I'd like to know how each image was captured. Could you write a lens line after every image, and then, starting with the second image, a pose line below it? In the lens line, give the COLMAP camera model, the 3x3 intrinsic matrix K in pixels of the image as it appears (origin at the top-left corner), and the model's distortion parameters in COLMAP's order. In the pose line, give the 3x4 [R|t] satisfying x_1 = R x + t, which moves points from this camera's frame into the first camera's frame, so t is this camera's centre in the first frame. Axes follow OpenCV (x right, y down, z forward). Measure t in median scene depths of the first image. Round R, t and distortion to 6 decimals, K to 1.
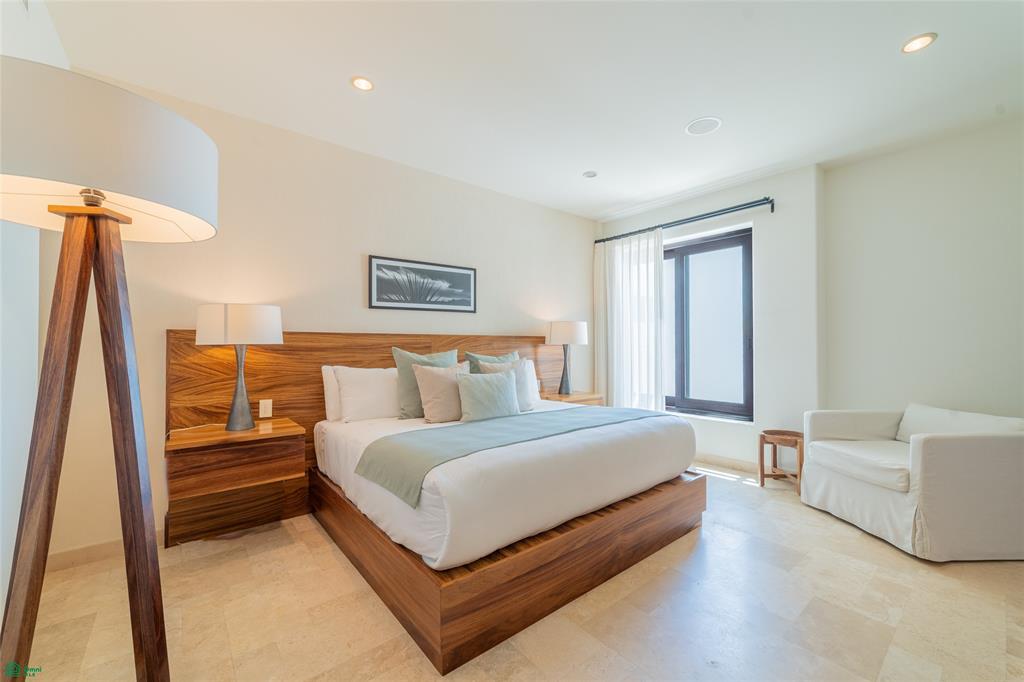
lens RADIAL K [[420.4, 0, 515.8], [0, 420.4, 342.0], [0, 0, 1]] dist [0.005279, 0.000093]
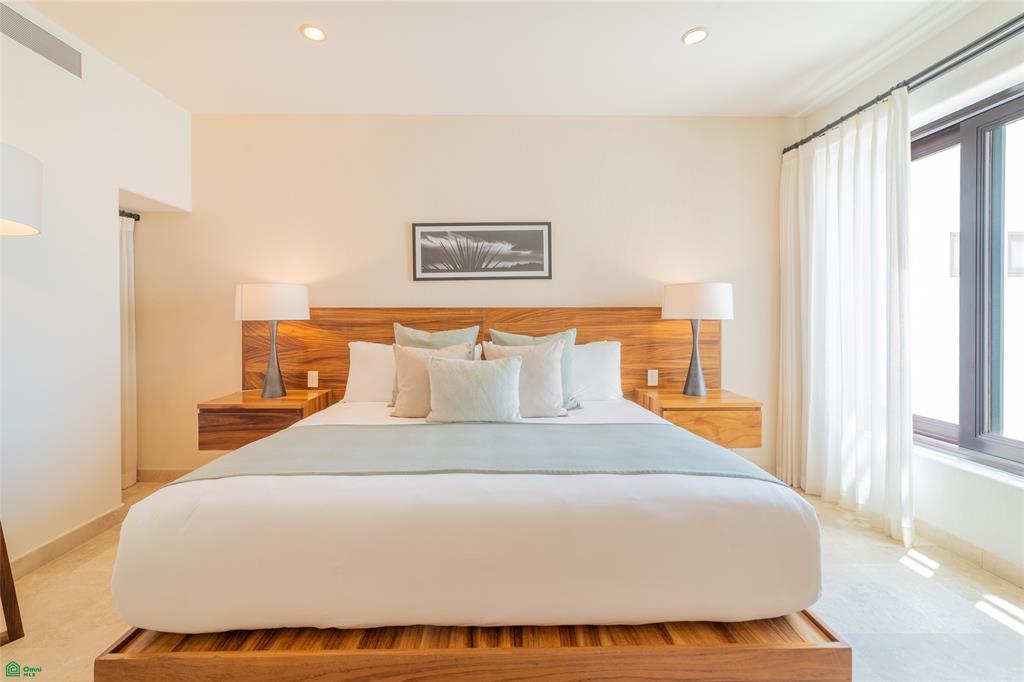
lens RADIAL K [[405.7, 0, 502.3], [0, 405.7, 323.8], [0, 0, 1]] dist [-0.006471, -0.000277]
pose [[0.777945, 0.008237, -0.628278, 0.353379], [0.006280, 0.999762, 0.020882, -0.002062], [0.628300, -0.020191, 0.777709, 0.403801]]
